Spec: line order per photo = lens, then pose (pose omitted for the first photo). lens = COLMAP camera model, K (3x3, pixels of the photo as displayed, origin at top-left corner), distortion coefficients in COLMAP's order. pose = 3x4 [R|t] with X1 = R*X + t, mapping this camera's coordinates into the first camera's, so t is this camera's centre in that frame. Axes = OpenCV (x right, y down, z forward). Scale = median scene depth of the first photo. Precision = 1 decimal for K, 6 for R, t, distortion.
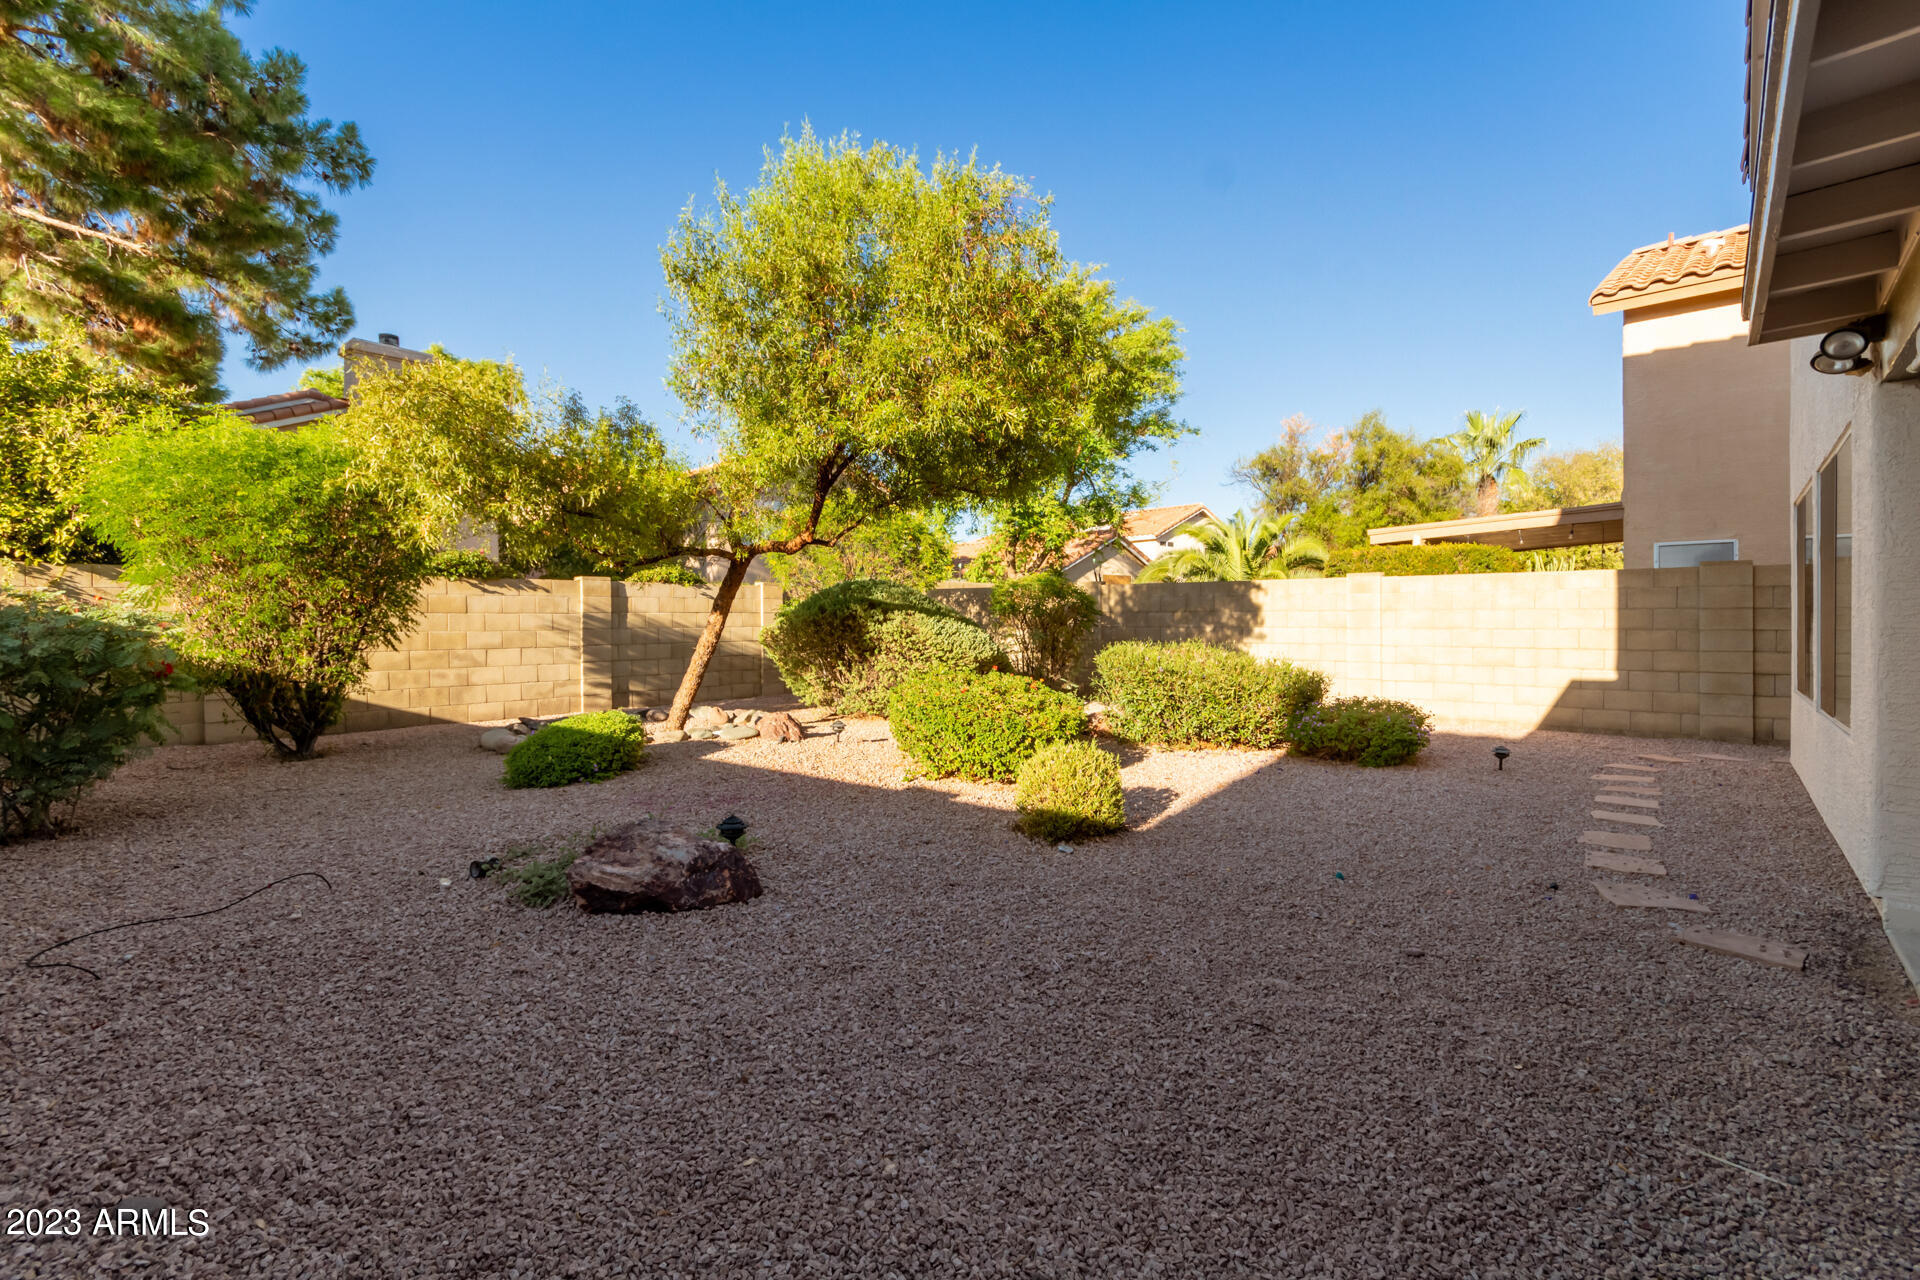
lens RADIAL K [[907.0, 0, 959.5], [0, 907.0, 635.7], [0, 0, 1]] dist [0.011790, -0.000098]
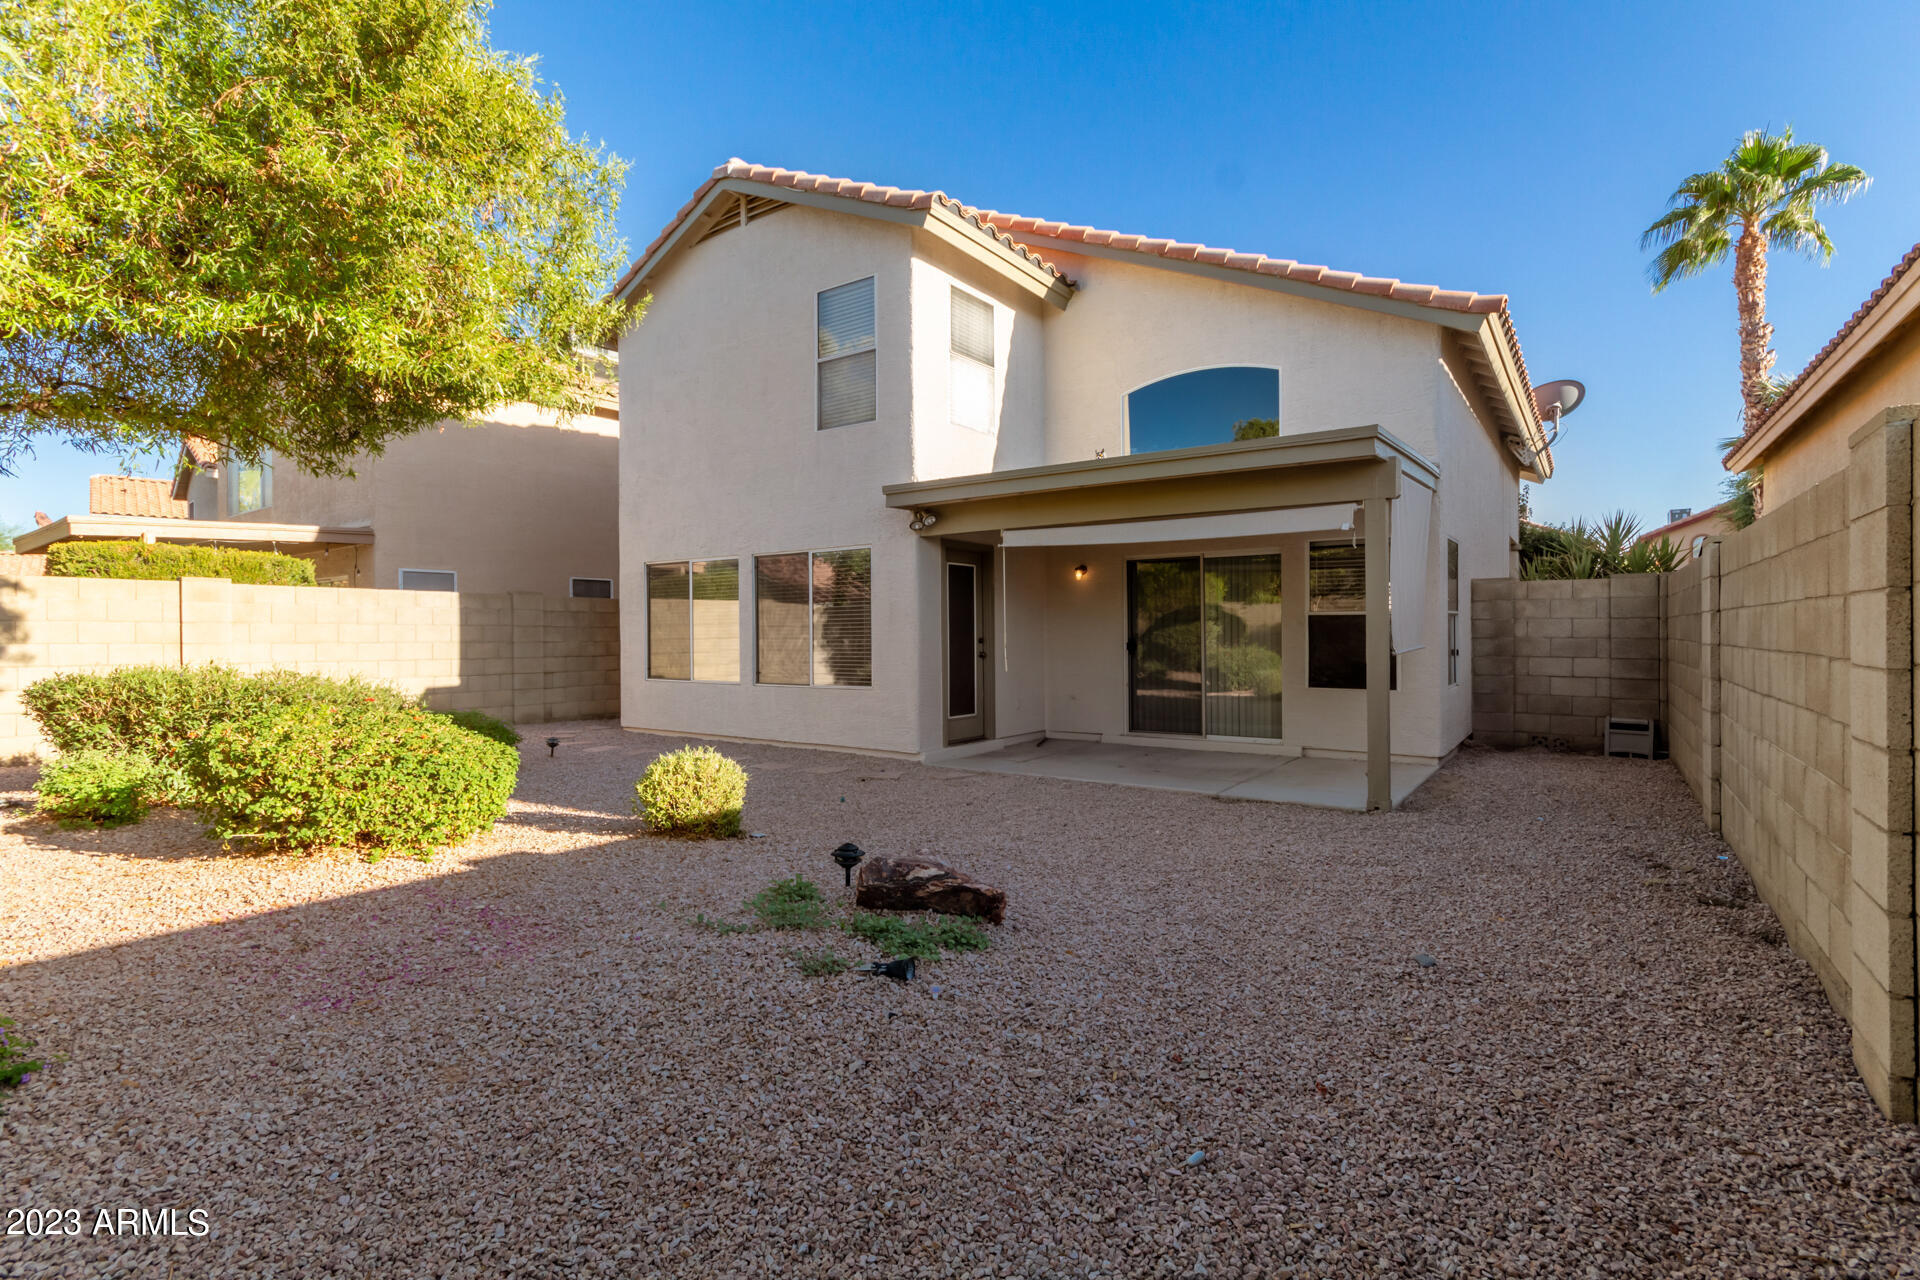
lens RADIAL K [[907.0, 0, 959.6], [0, 907.0, 635.5], [0, 0, 1]] dist [0.011790, -0.000098]
pose [[-0.176686, 0.000113, 0.984267, -0.479439], [0.015930, 0.999869, 0.002745, -0.007670], [-0.984138, 0.016164, -0.176665, 0.471245]]
